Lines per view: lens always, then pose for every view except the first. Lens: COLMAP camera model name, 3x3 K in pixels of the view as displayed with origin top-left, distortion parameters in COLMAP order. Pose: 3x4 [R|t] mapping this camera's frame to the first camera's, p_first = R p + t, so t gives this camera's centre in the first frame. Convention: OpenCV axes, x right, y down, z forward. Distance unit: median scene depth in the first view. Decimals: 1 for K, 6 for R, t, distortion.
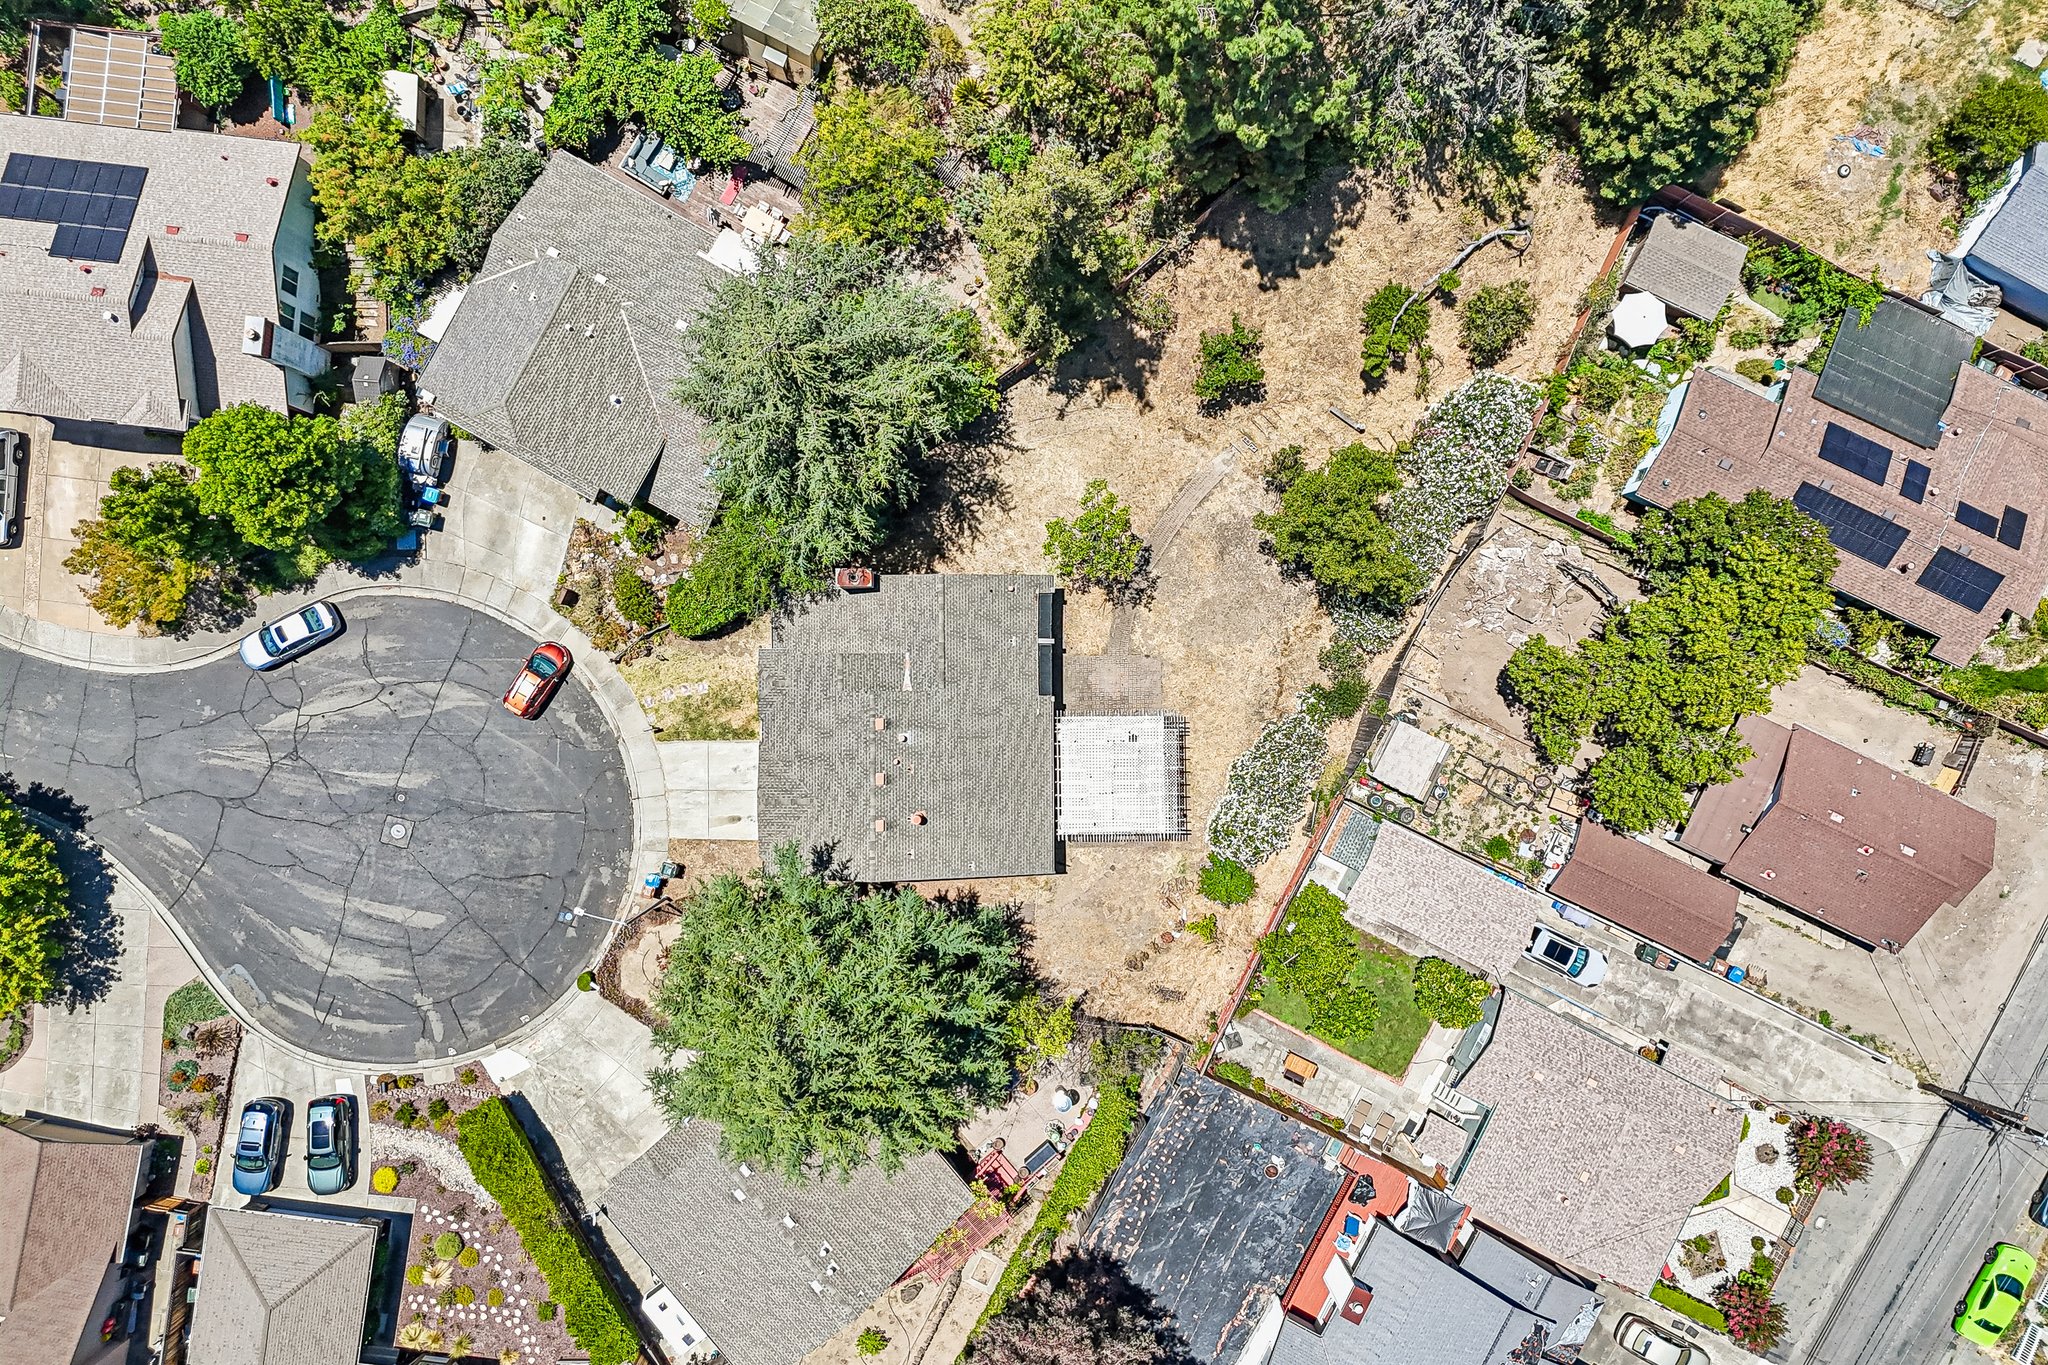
lens RADIAL K [[1503.6, 0, 1017.9], [0, 1503.6, 682.7], [0, 0, 1]] dist [0.074056, -0.064251]
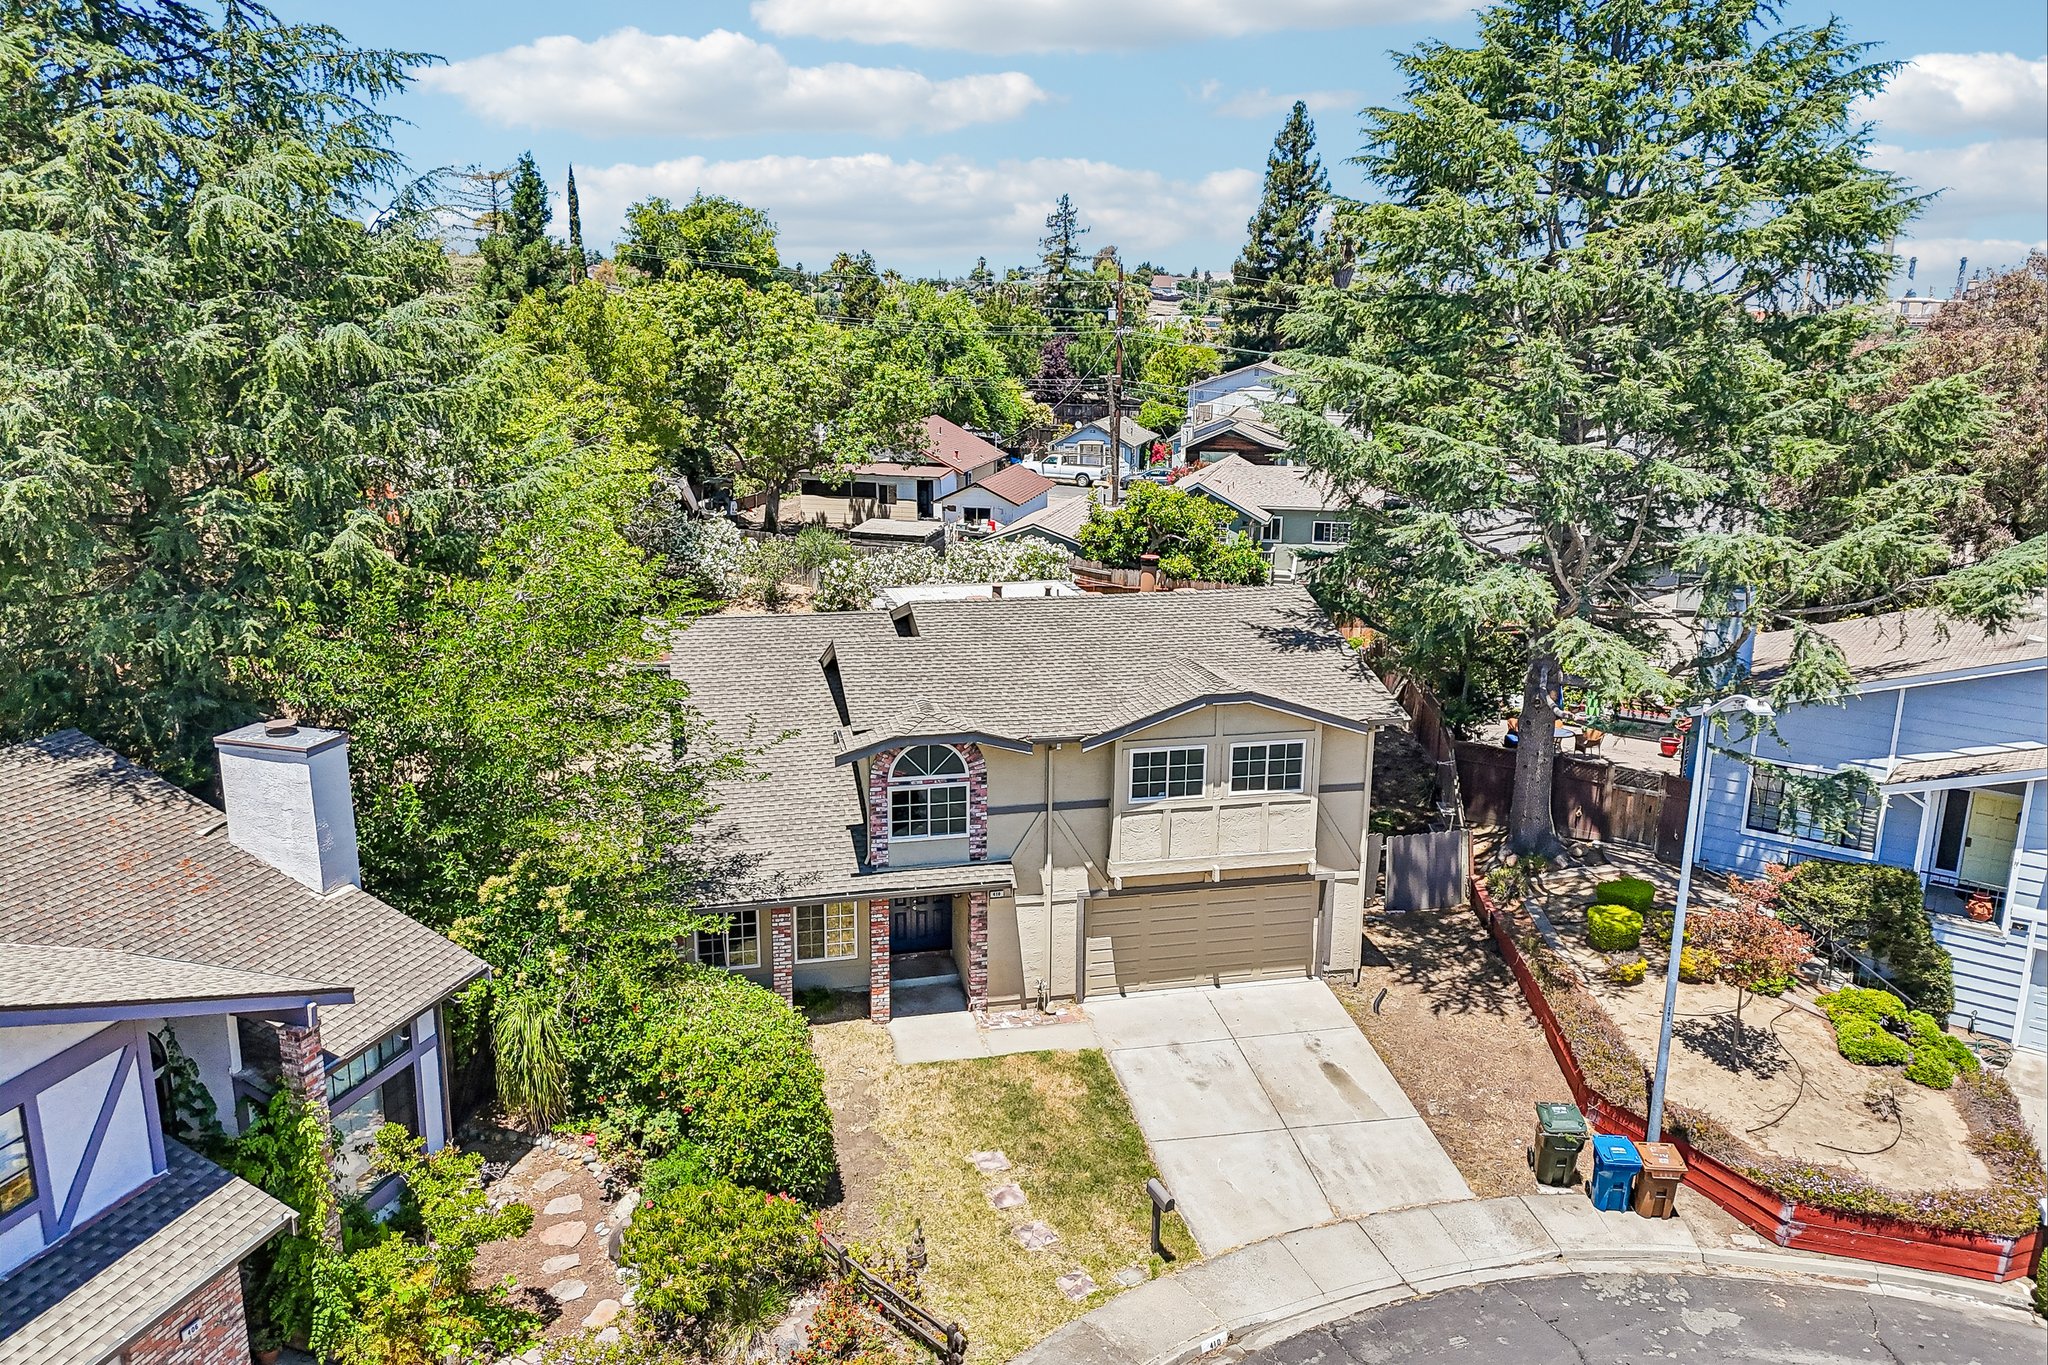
lens RADIAL K [[1503.6, 0, 1031.0], [0, 1503.6, 680.8], [0, 0, 1]] dist [0.074056, -0.064251]
pose [[-0.223734, -0.259293, 0.939527, -0.496281], [0.974649, -0.061048, 0.215250, -0.051993], [0.001543, 0.963867, 0.266378, 0.834767]]
